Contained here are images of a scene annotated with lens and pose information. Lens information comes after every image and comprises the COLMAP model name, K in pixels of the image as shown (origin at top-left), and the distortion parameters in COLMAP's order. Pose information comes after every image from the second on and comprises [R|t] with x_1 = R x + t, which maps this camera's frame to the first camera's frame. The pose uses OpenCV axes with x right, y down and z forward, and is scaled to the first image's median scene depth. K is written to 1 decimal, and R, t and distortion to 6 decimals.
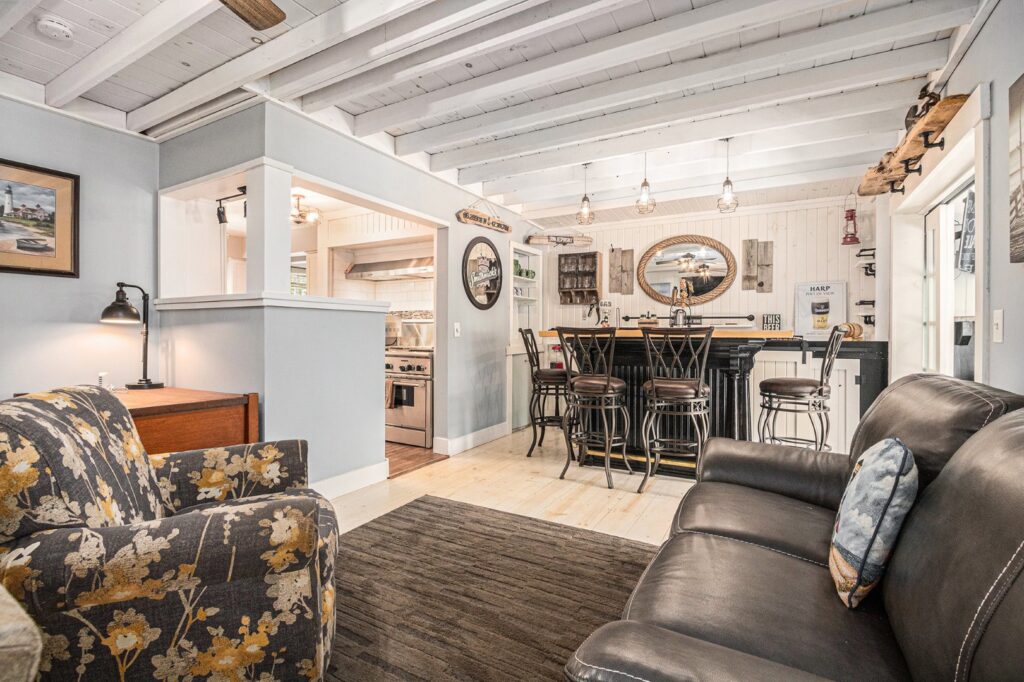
lens RADIAL K [[476.9, 0, 510.7], [0, 476.9, 335.1], [0, 0, 1]] dist [-0.007872, -0.000245]
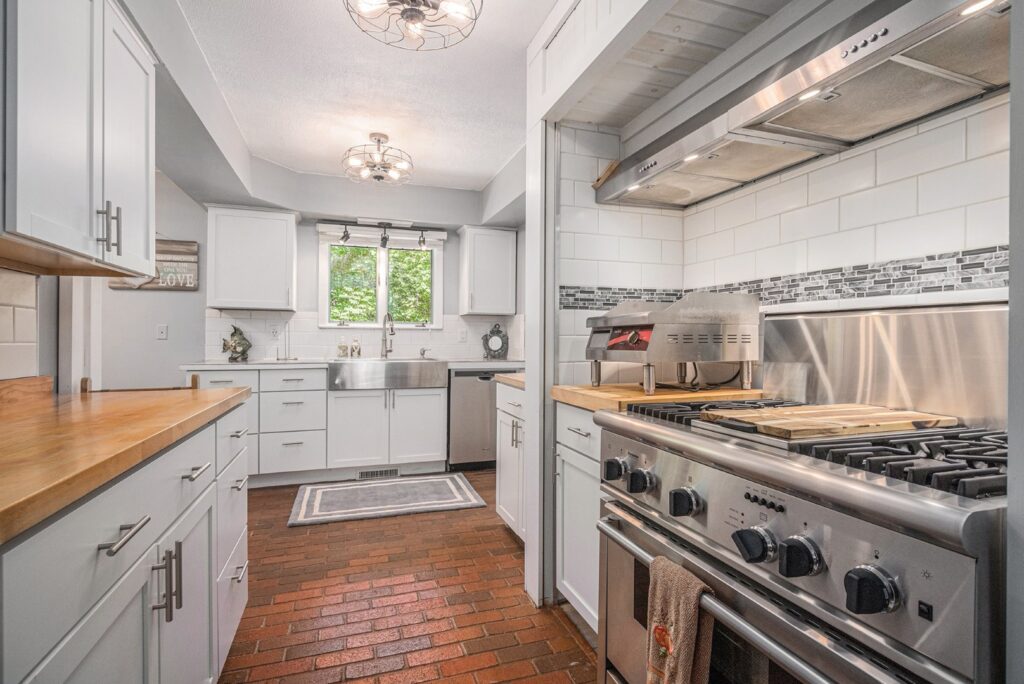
lens RADIAL K [[481.2, 0, 507.6], [0, 481.2, 339.2], [0, 0, 1]] dist [-0.020004, -0.000209]
pose [[0.747557, -0.005337, -0.664176, -0.166147], [-0.003975, 0.999914, -0.012510, -0.006448], [0.664186, 0.011992, 0.747471, 0.757585]]
